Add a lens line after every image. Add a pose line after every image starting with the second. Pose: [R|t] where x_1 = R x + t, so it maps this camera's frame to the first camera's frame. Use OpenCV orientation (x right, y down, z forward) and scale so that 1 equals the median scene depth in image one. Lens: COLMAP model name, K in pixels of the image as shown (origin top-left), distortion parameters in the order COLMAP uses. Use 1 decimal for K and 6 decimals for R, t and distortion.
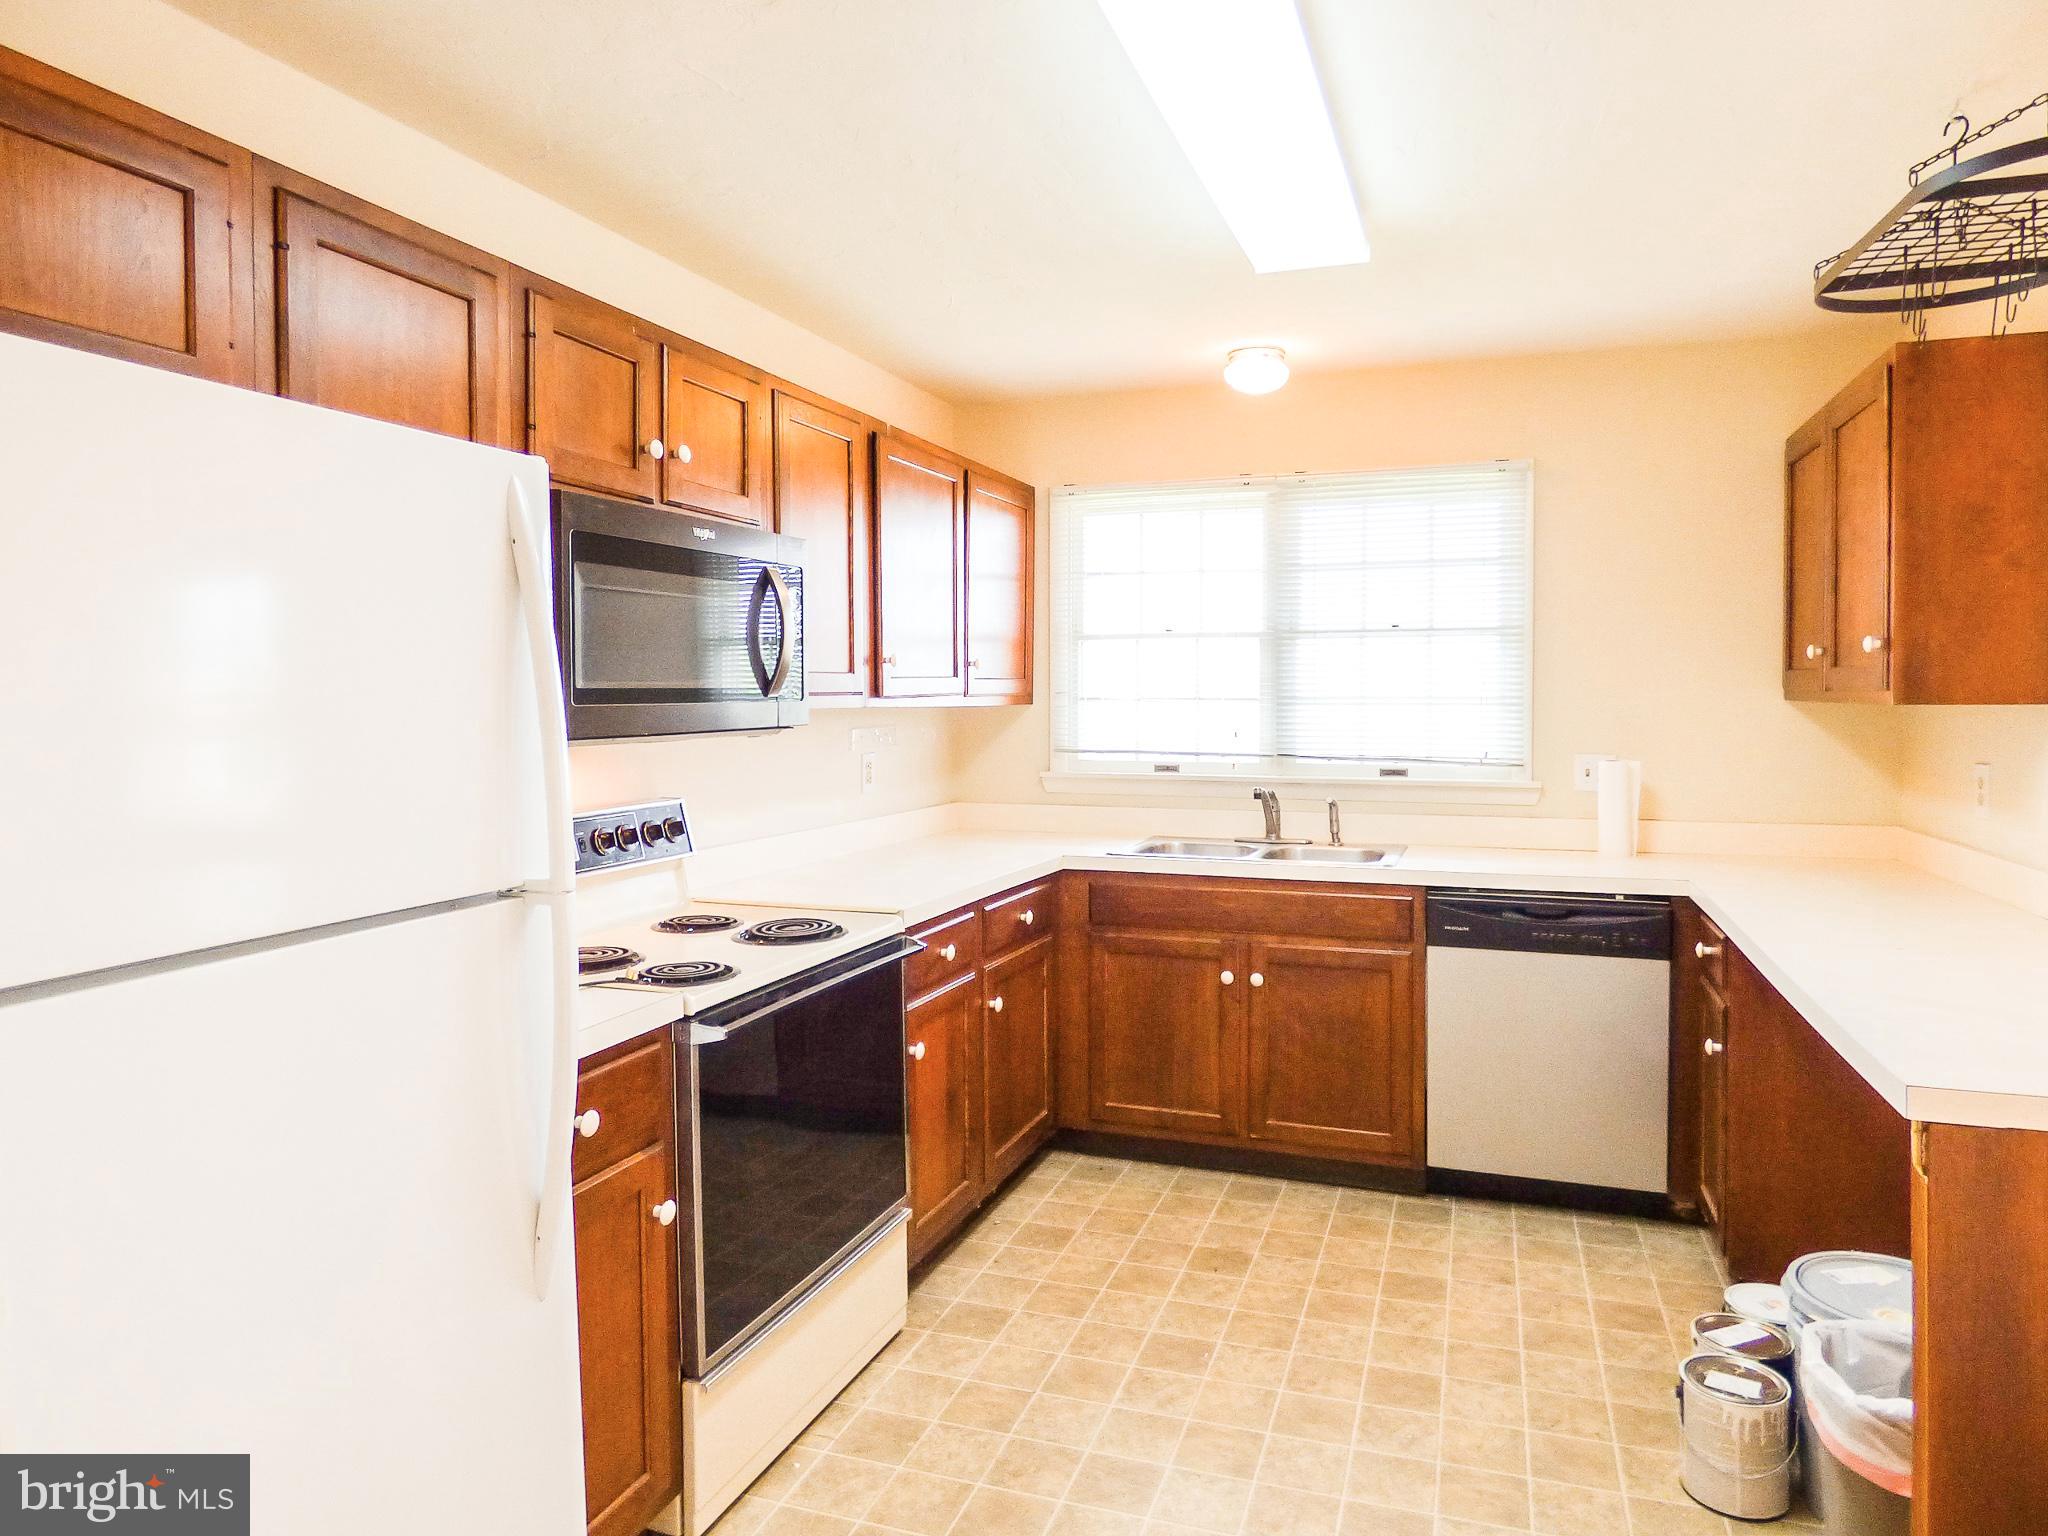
lens RADIAL K [[1244.5, 0, 1021.4], [0, 1244.5, 745.5], [0, 0, 1]] dist [0.019576, -0.000681]
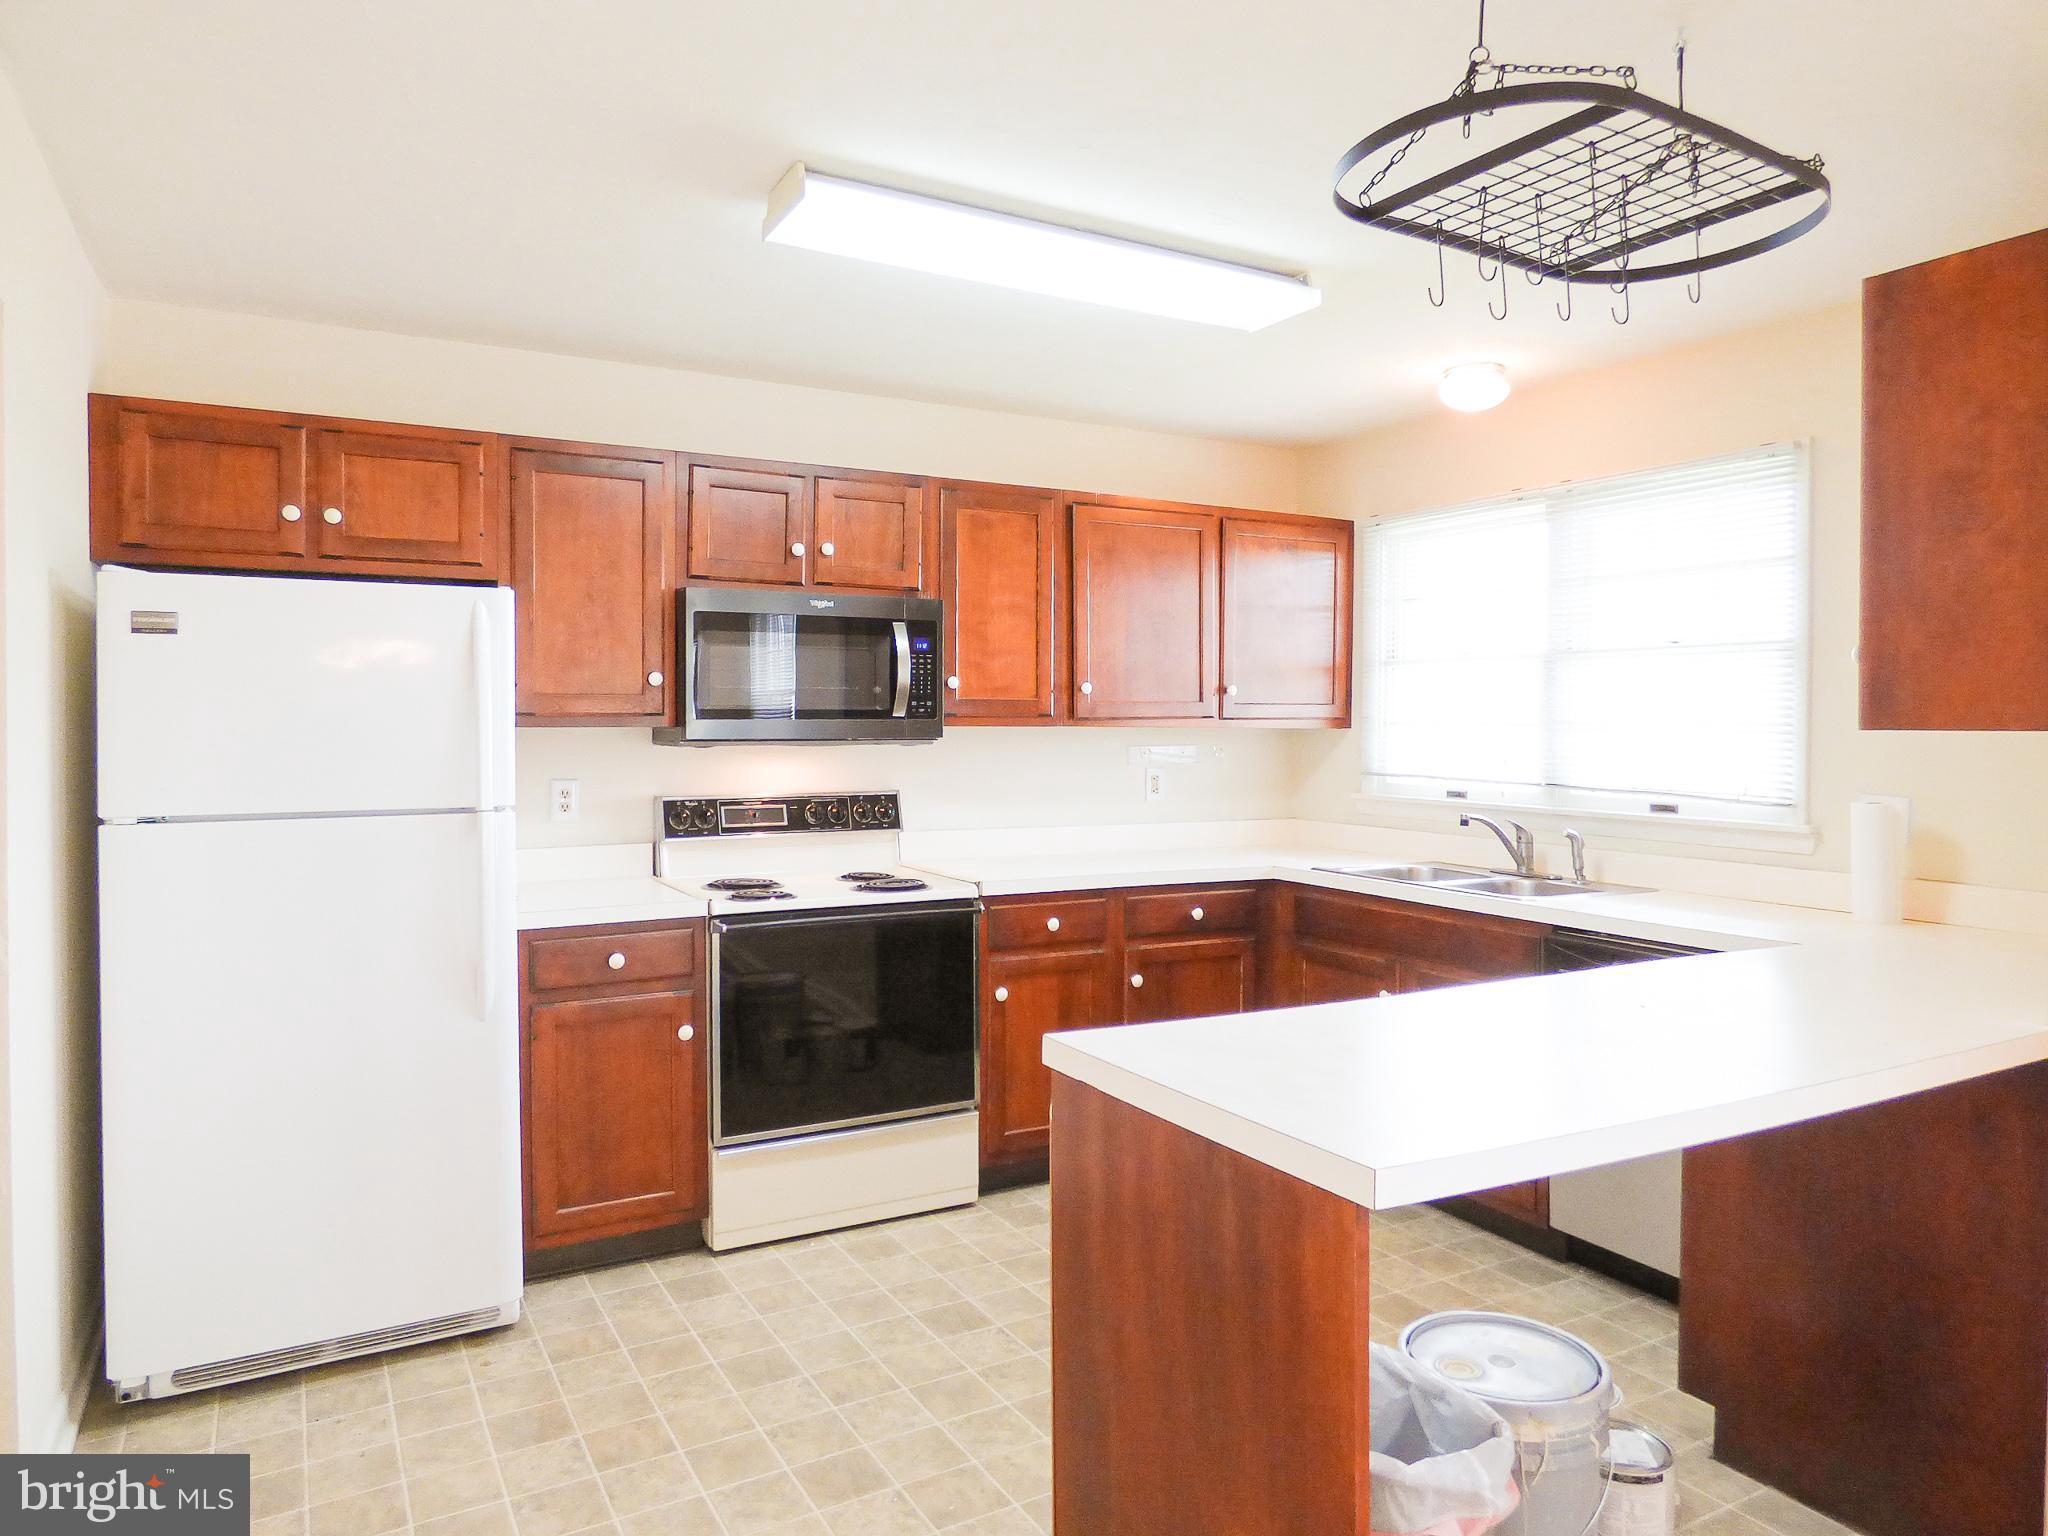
lens RADIAL K [[1244.5, 0, 1011.2], [0, 1244.5, 769.0], [0, 0, 1]] dist [0.019576, -0.000681]
pose [[0.756412, 0.031046, -0.653358, 0.550642], [-0.034935, 0.999365, 0.007042, 0.003935], [0.653162, 0.017498, 0.757016, 0.026012]]
